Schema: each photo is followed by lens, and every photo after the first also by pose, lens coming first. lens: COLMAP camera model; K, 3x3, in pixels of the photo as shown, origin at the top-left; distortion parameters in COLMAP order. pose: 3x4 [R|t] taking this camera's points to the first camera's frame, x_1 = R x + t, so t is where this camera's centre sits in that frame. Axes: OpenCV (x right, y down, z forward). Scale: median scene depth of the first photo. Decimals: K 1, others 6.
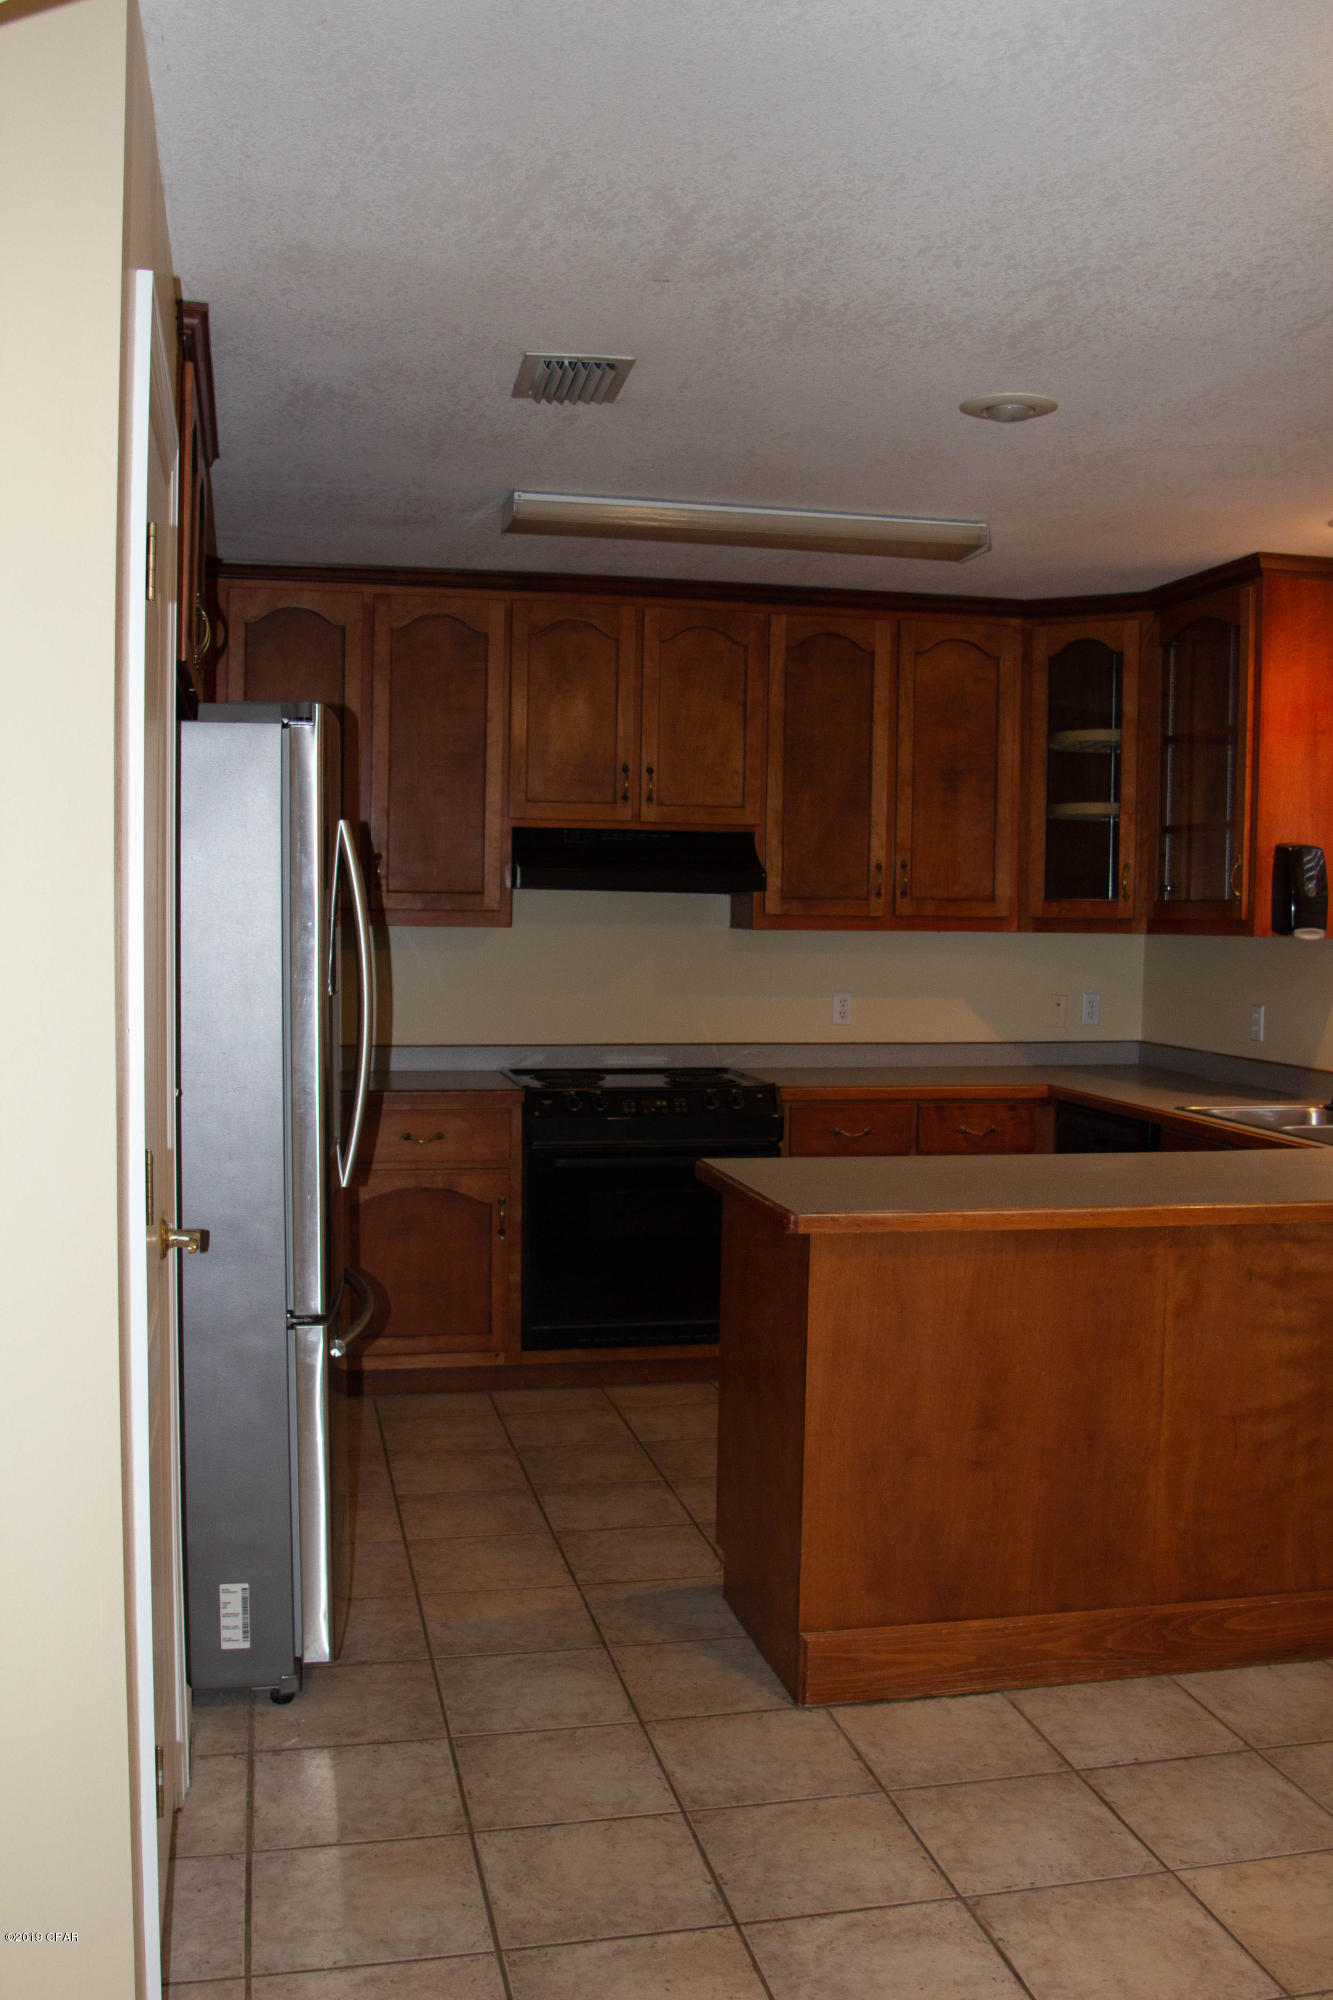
lens RADIAL K [[1849.4, 0, 676.2], [0, 1849.4, 990.9], [0, 0, 1]] dist [-0.119046, 0.000000]
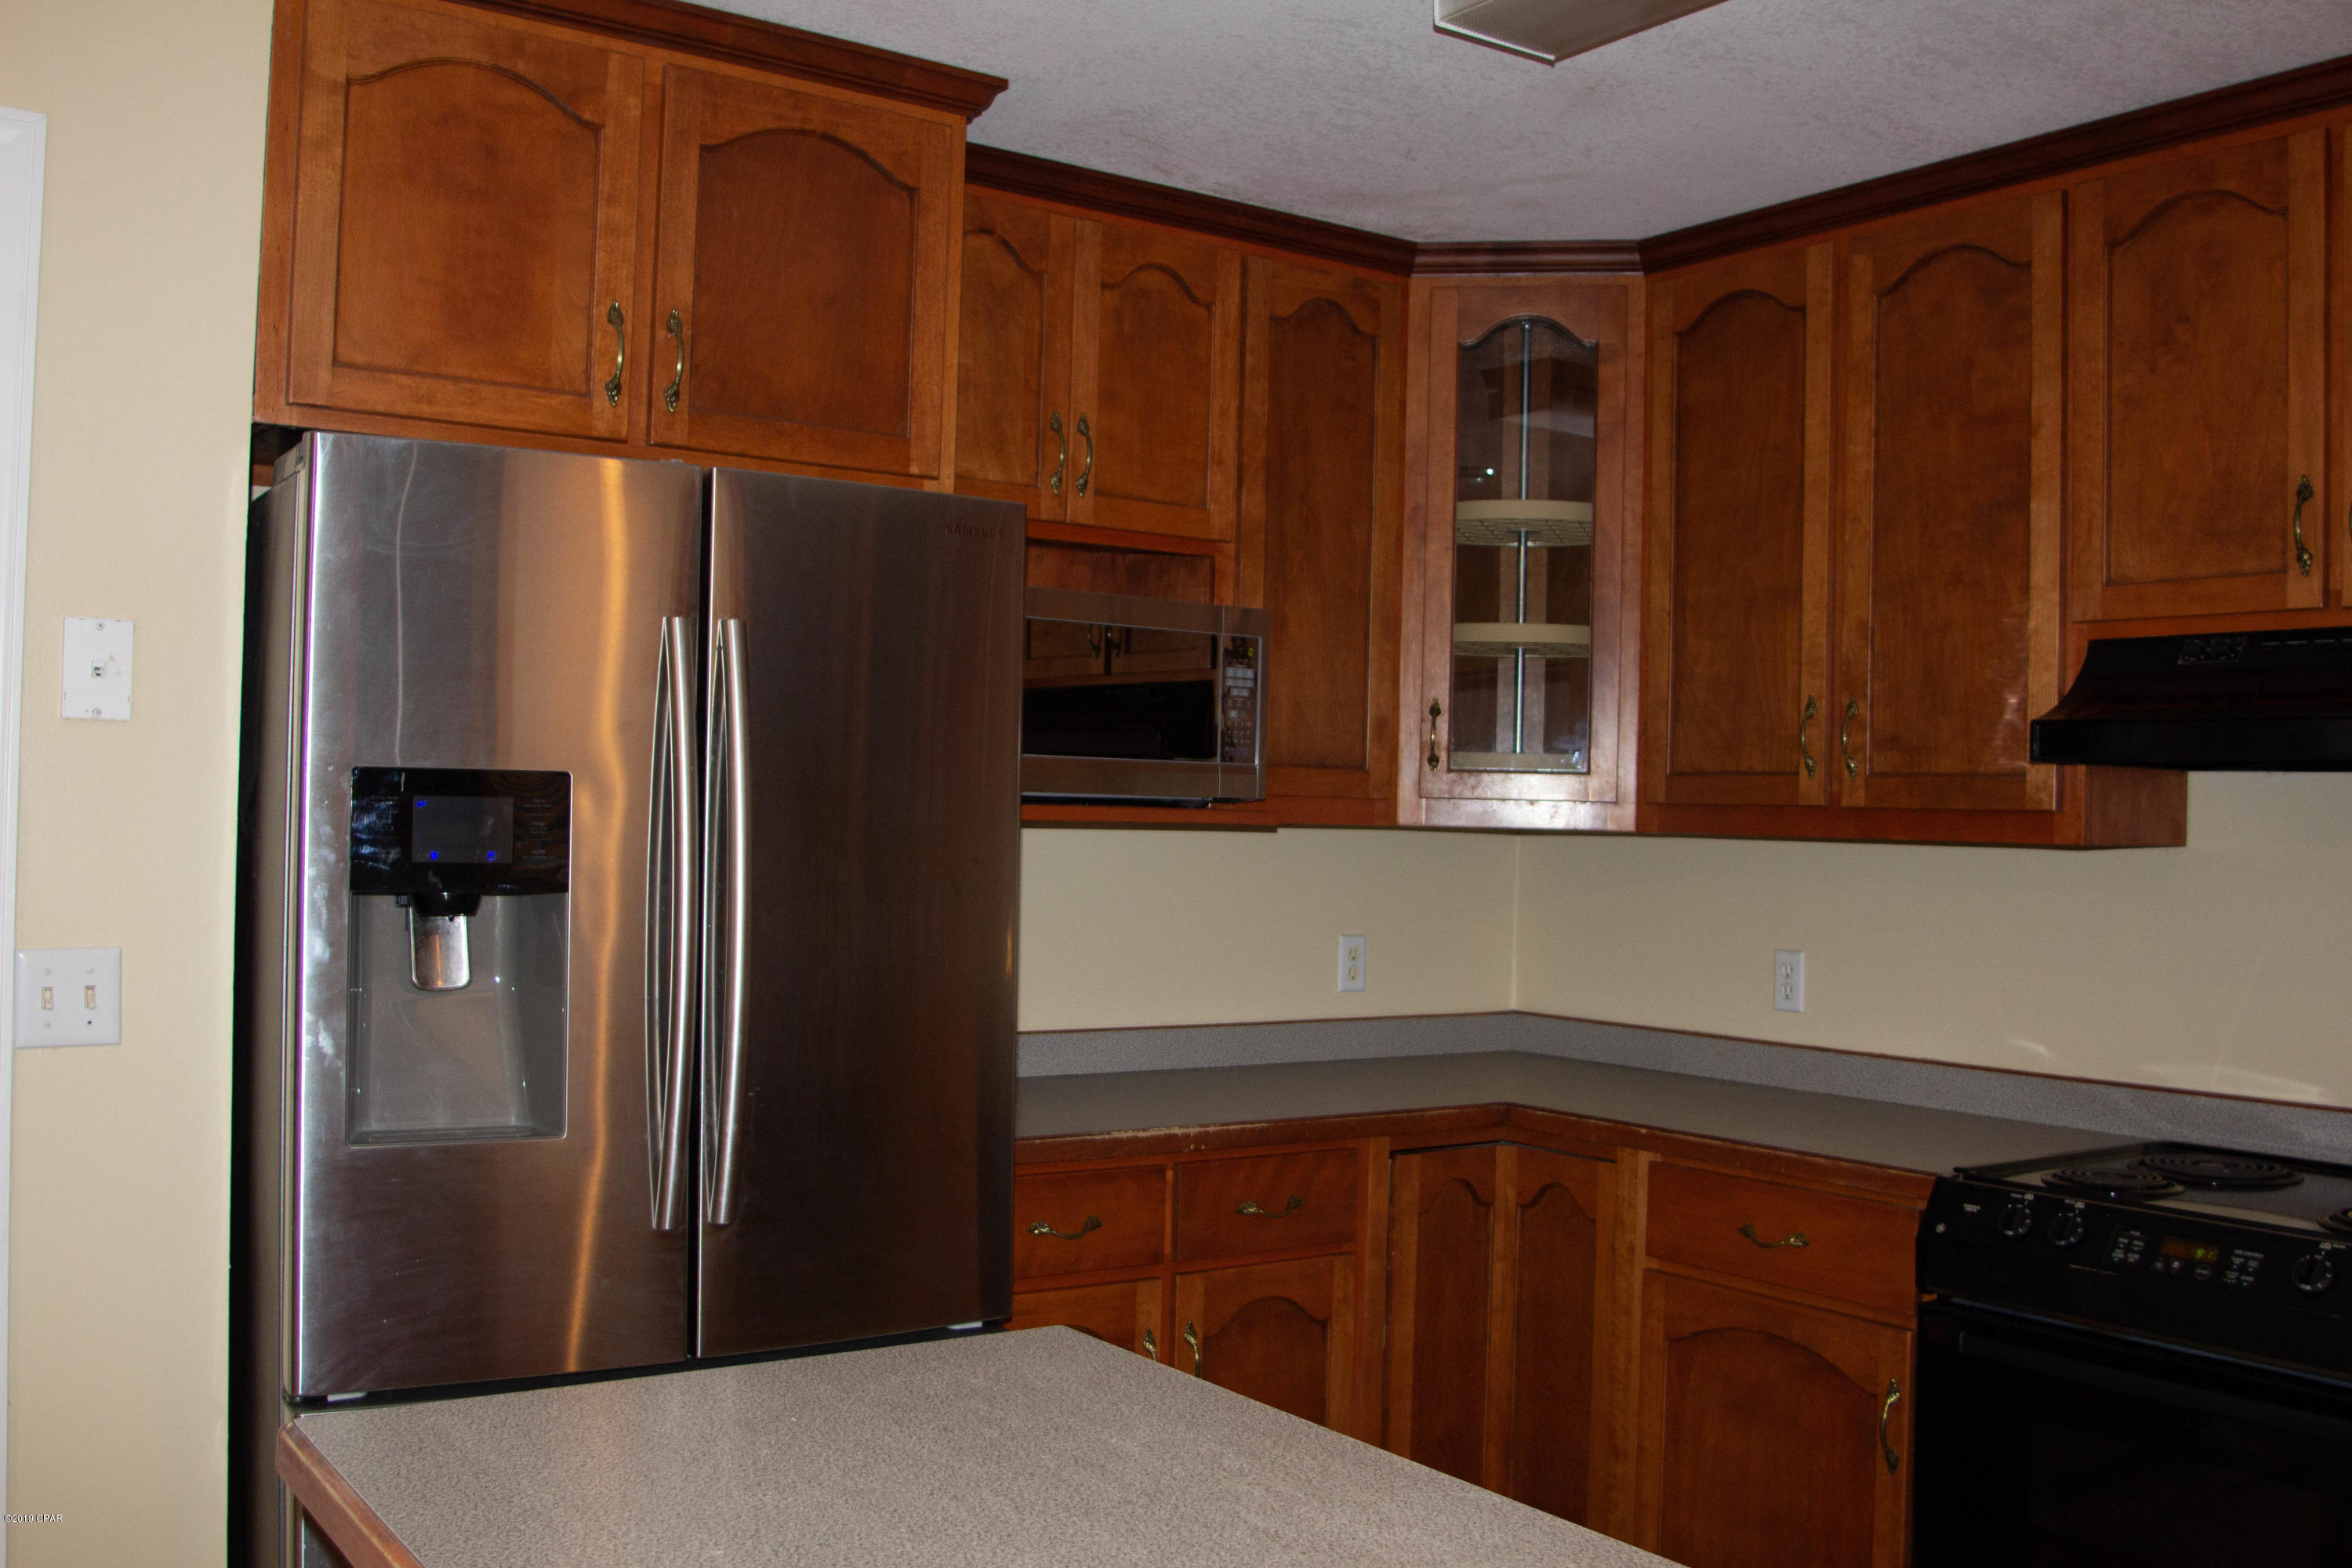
lens RADIAL K [[2174.8, 0, 1177.4], [0, 2174.8, 791.9], [0, 0, 1]] dist [-0.119046, 0.000000]
pose [[0.352567, -0.012998, -0.935696, 0.376944], [-0.061160, 0.997446, -0.036900, -0.014137], [0.933786, 0.070238, 0.350872, 0.619381]]
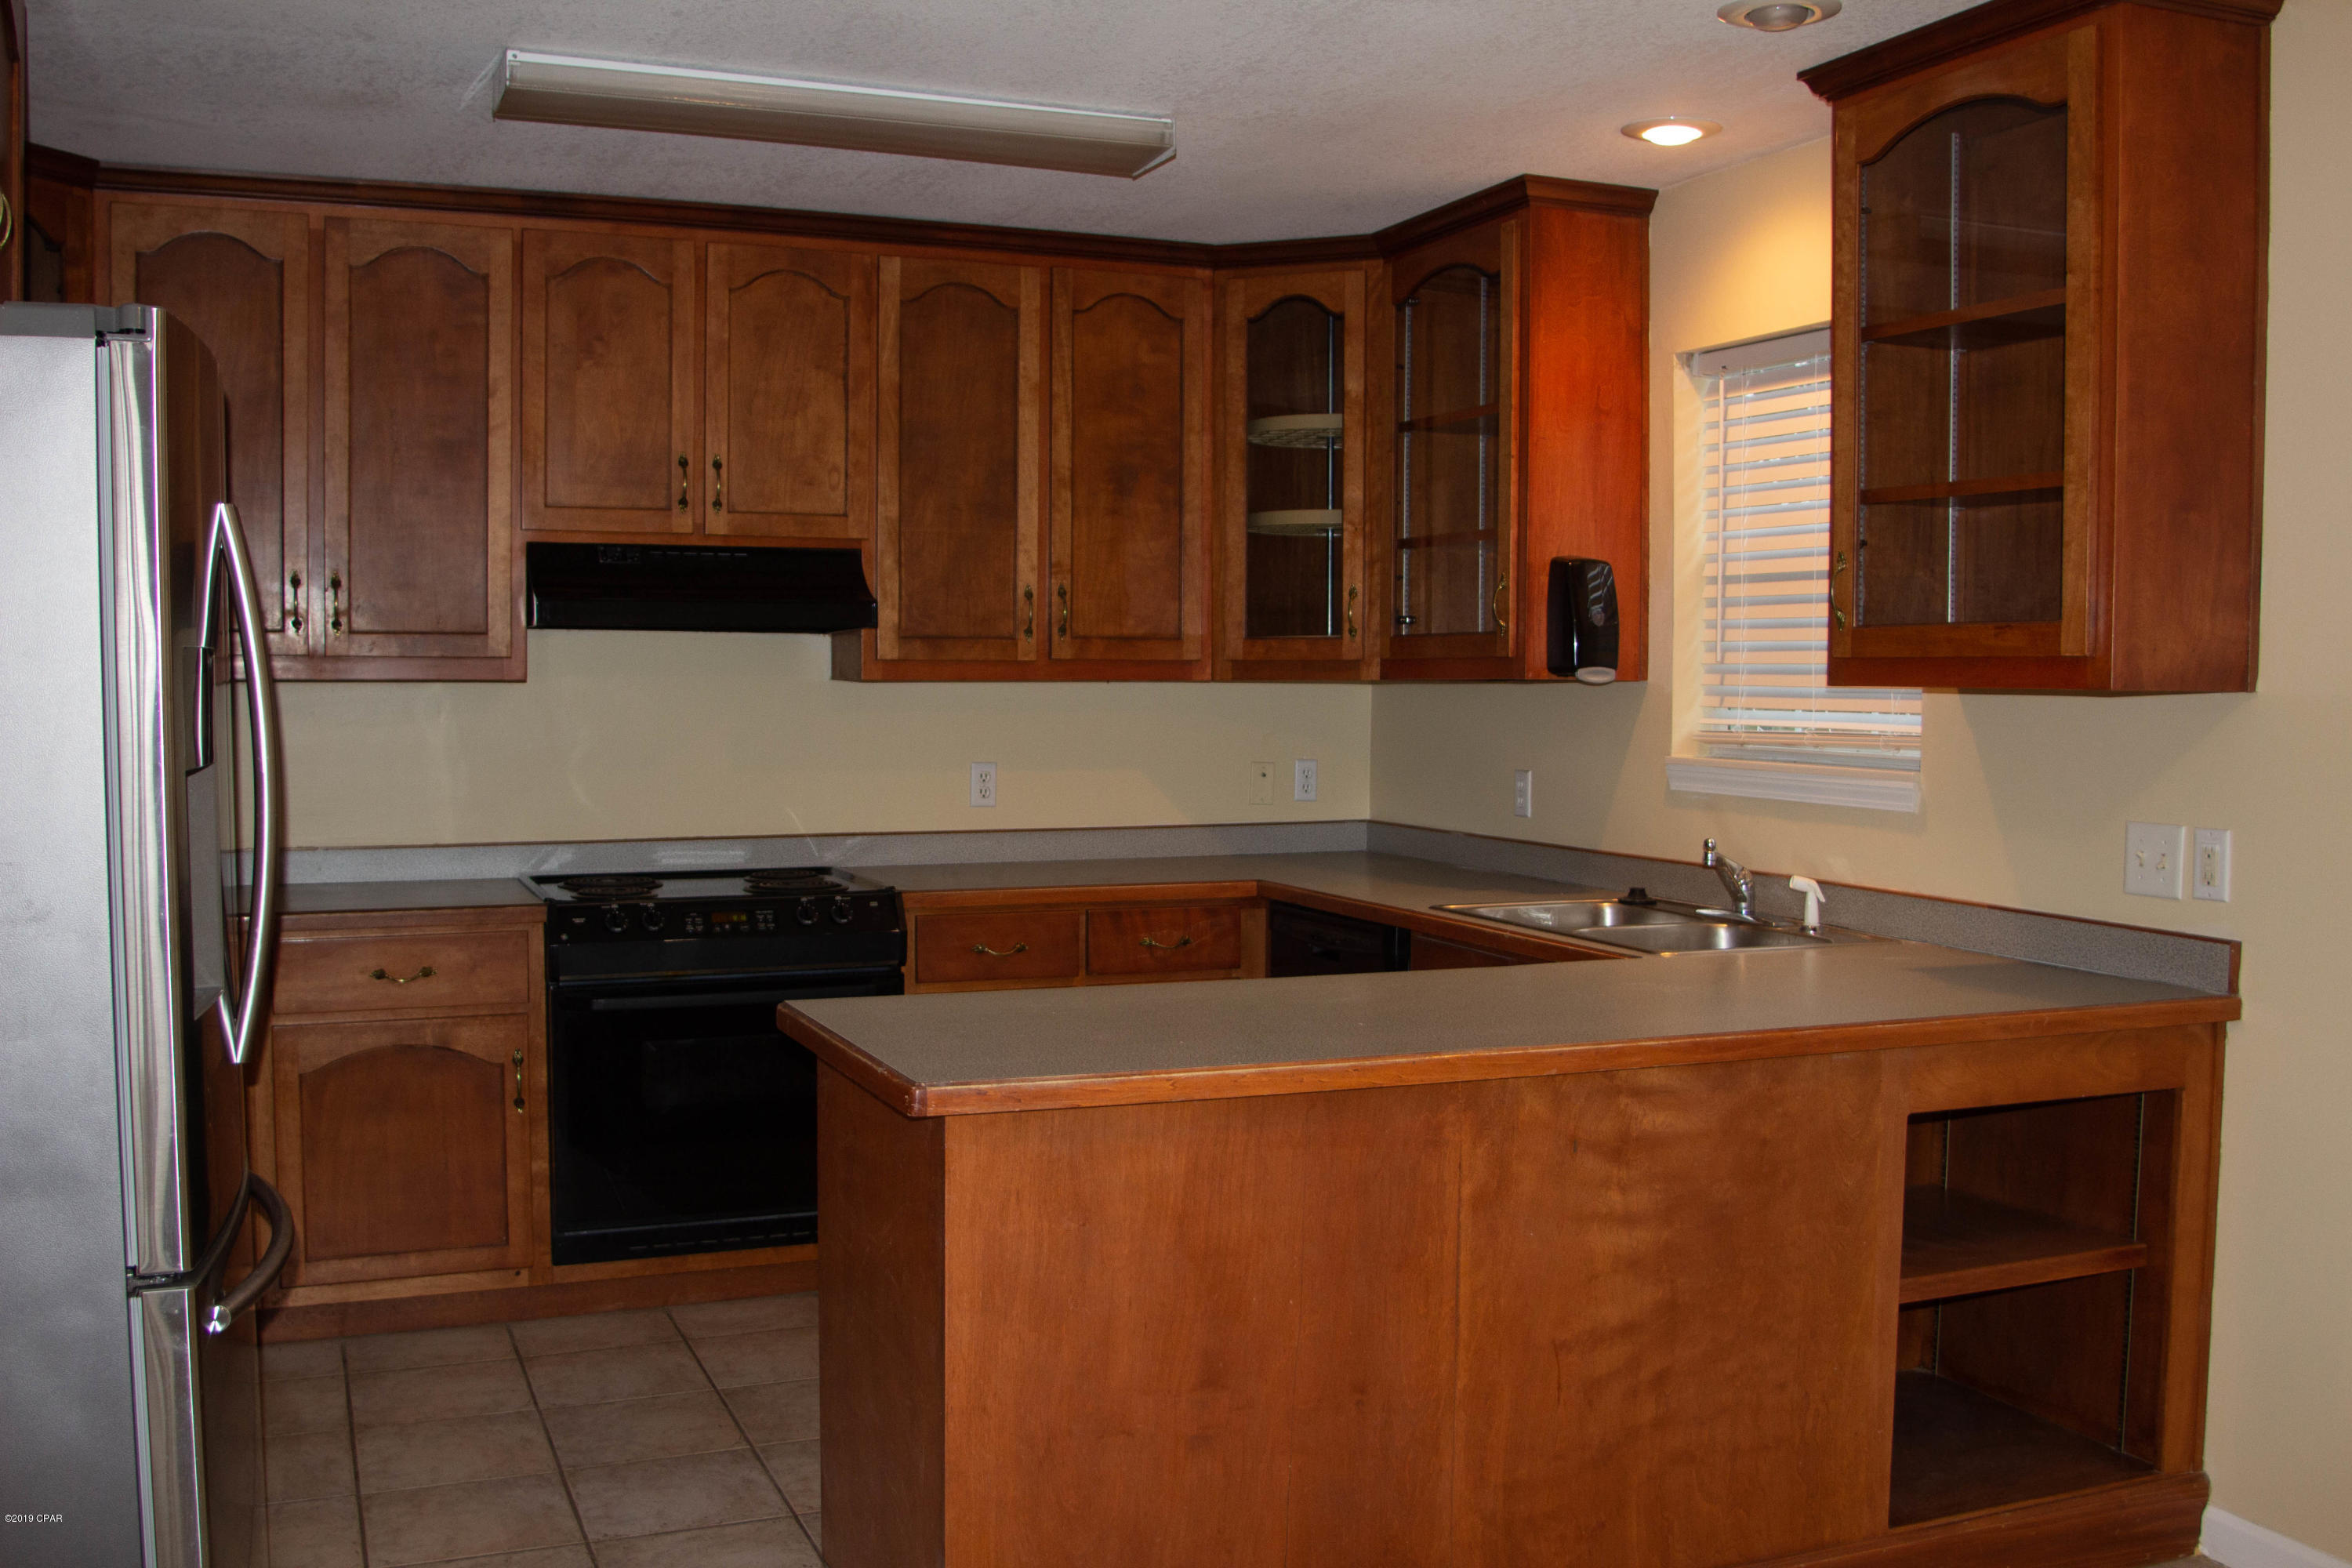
lens RADIAL K [[2174.8, 0, 1126.2], [0, 2174.8, 813.8], [0, 0, 1]] dist [-0.119046, 0.000000]
pose [[0.987572, -0.020134, 0.155874, 0.010775], [0.017292, 0.999659, 0.019566, 0.005673], [-0.156215, -0.016627, 0.987583, 0.135416]]
